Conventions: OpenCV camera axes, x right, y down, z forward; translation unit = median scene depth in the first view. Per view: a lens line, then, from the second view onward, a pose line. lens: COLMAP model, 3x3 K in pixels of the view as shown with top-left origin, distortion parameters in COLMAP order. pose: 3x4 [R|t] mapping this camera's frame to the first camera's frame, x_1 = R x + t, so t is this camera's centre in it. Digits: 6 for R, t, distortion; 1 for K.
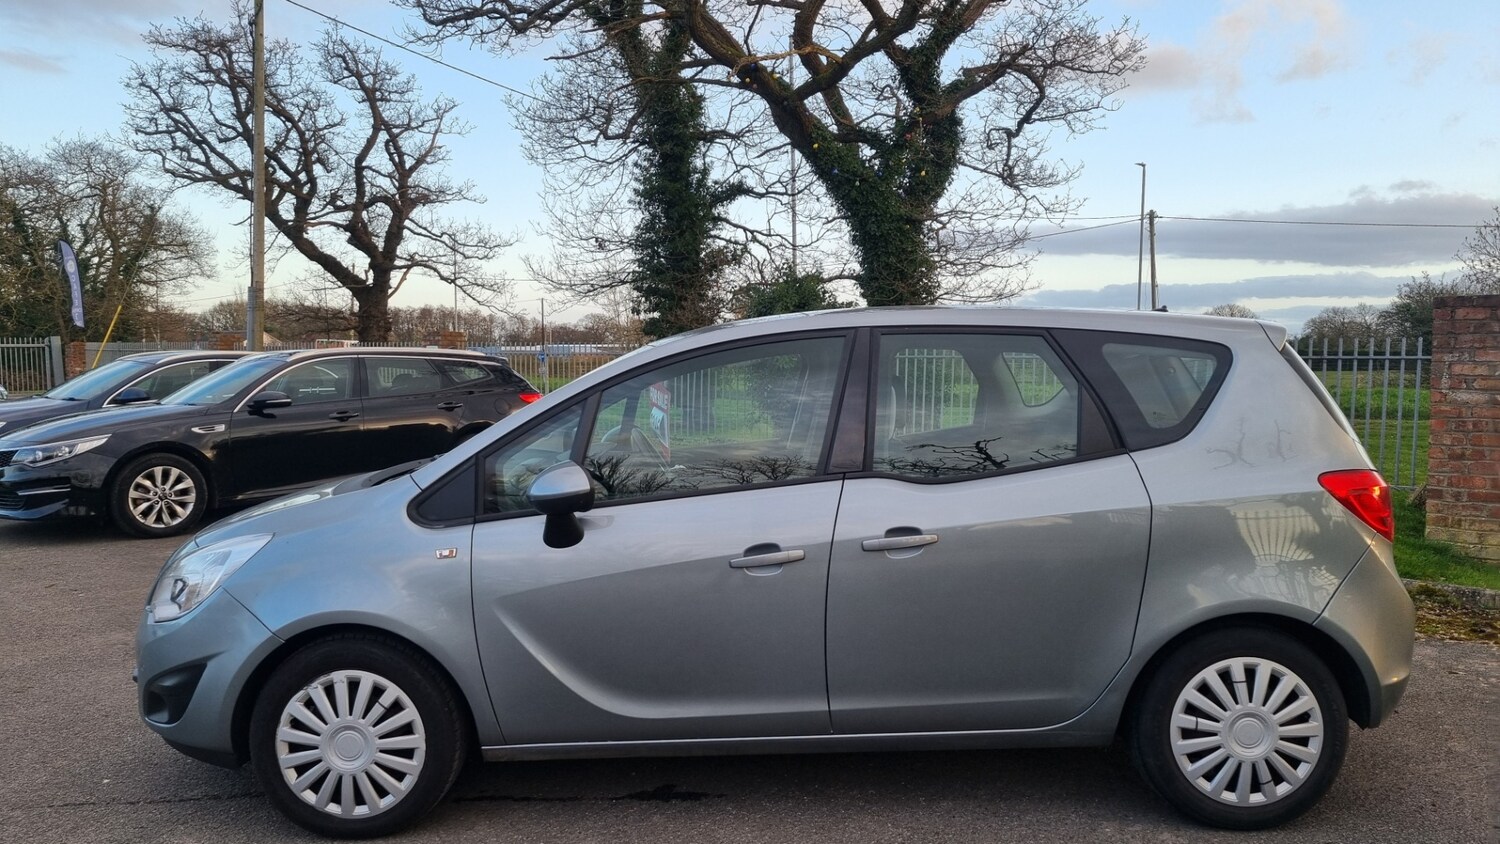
lens RADIAL K [[1124.0, 0, 750.0], [0, 1124.0, 422.0], [0, 0, 1]] dist [0.065752, -0.048247]
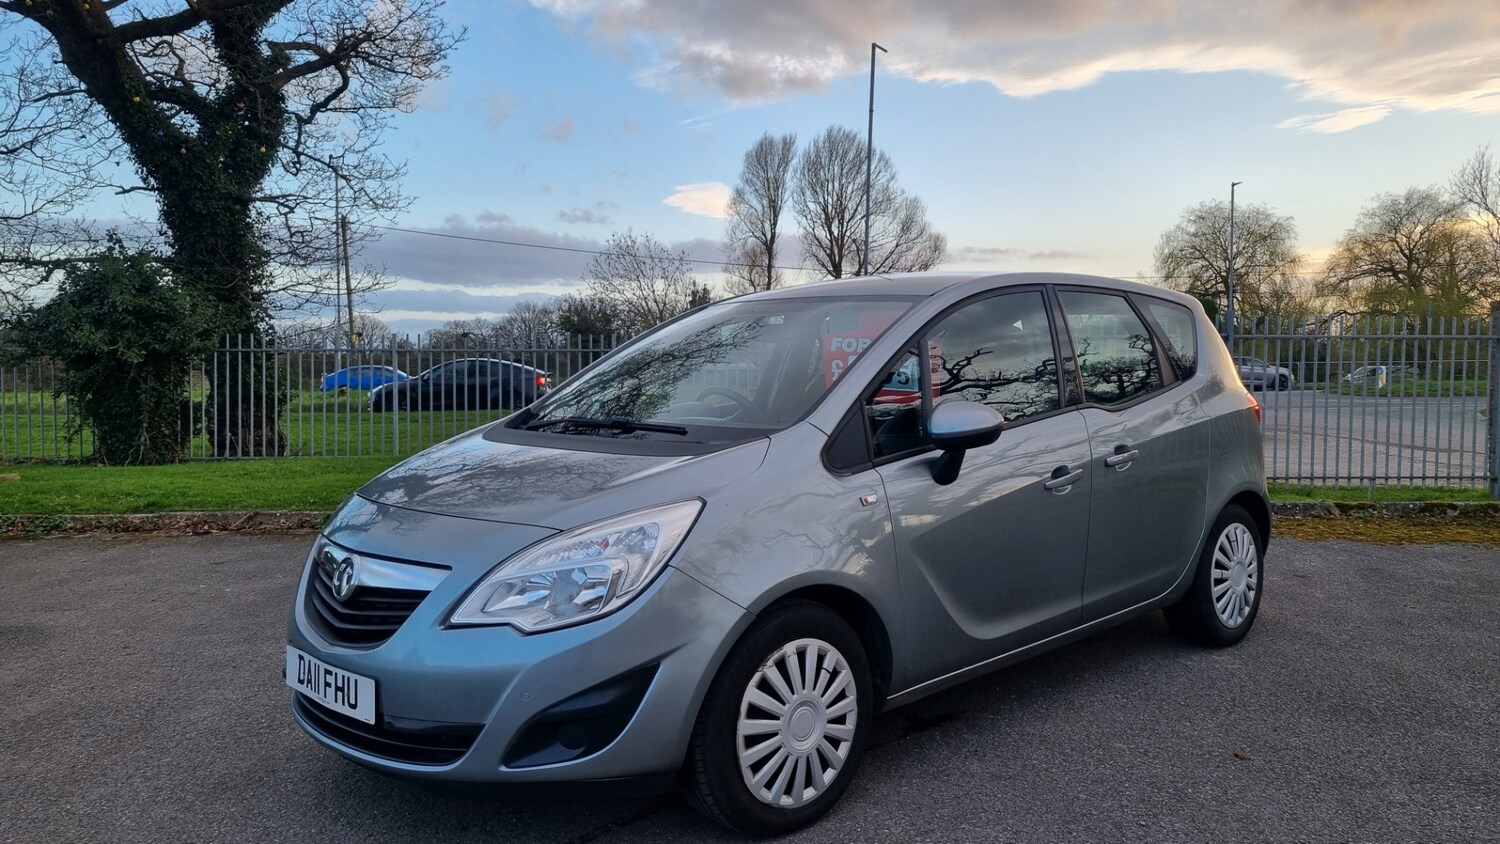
lens RADIAL K [[1124.0, 0, 750.0], [0, 1124.0, 422.0], [0, 0, 1]] dist [0.065752, -0.048247]
pose [[0.724093, -0.038643, 0.688619, -0.195763], [0.045537, 0.998929, 0.008174, 0.007580], [-0.688197, 0.025439, 0.725078, 0.075046]]
